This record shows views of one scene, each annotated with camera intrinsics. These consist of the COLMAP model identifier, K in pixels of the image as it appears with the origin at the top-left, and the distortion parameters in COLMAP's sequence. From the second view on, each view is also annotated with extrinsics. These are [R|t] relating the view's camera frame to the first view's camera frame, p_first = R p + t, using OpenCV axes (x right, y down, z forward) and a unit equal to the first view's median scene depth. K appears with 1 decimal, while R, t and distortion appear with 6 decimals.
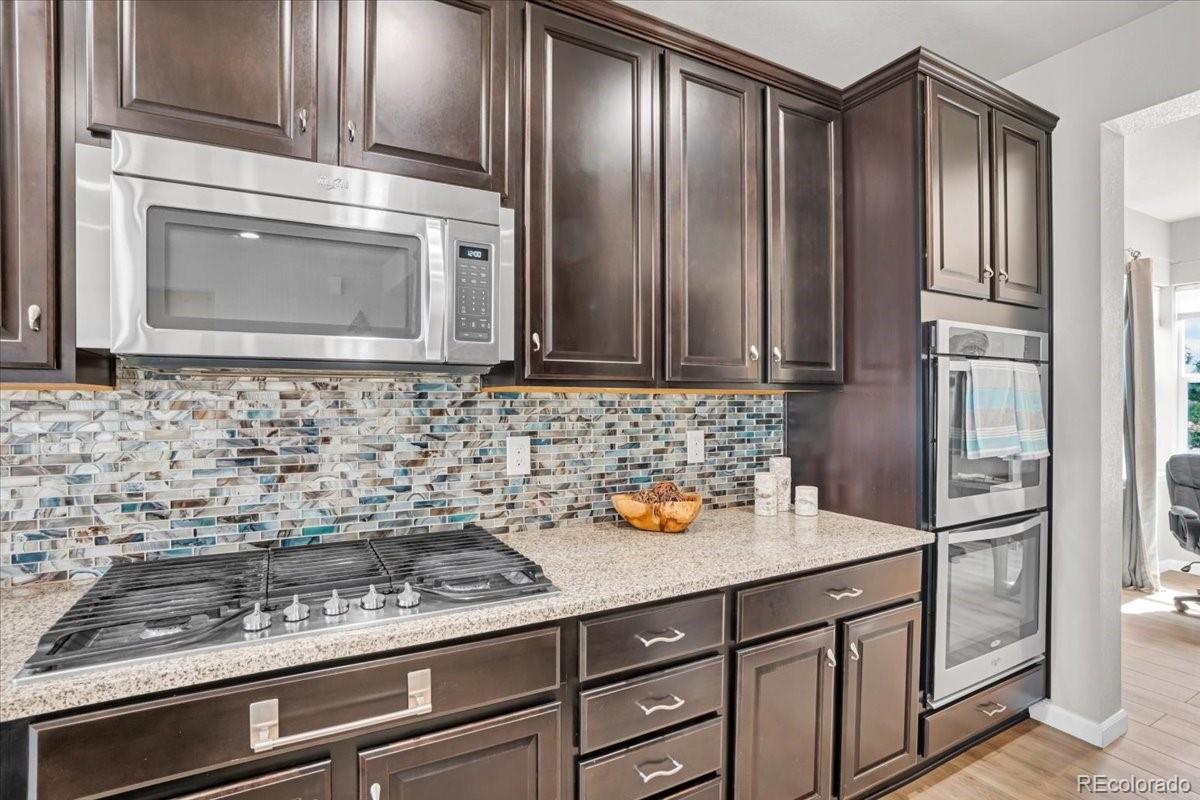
lens RADIAL K [[543.6, 0, 610.9], [0, 543.6, 403.1], [0, 0, 1]] dist [-0.025565, 0.001883]
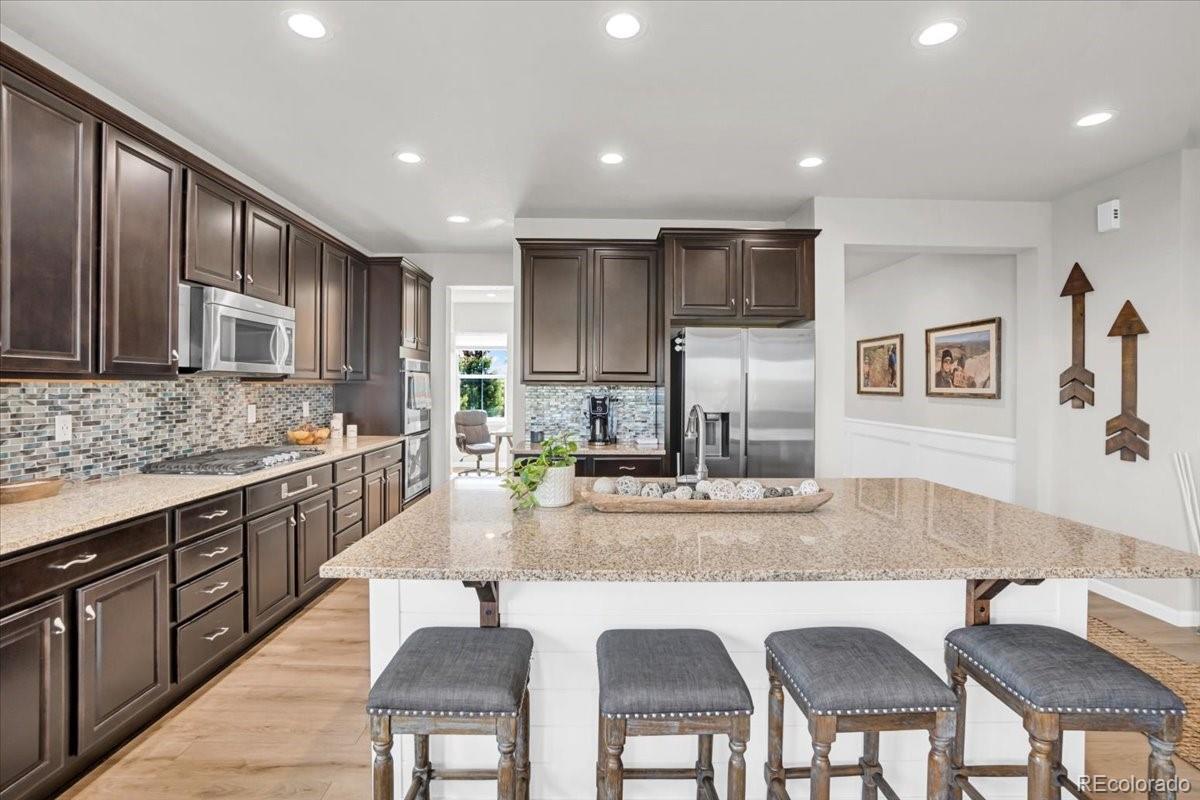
lens RADIAL K [[543.6, 0, 602.7], [0, 543.6, 388.9], [0, 0, 1]] dist [-0.025565, 0.001883]
pose [[0.445431, -0.001565, 0.895315, -1.507956], [-0.002830, 0.999991, 0.003156, -0.010444], [-0.895312, -0.003940, 0.445422, -1.202619]]
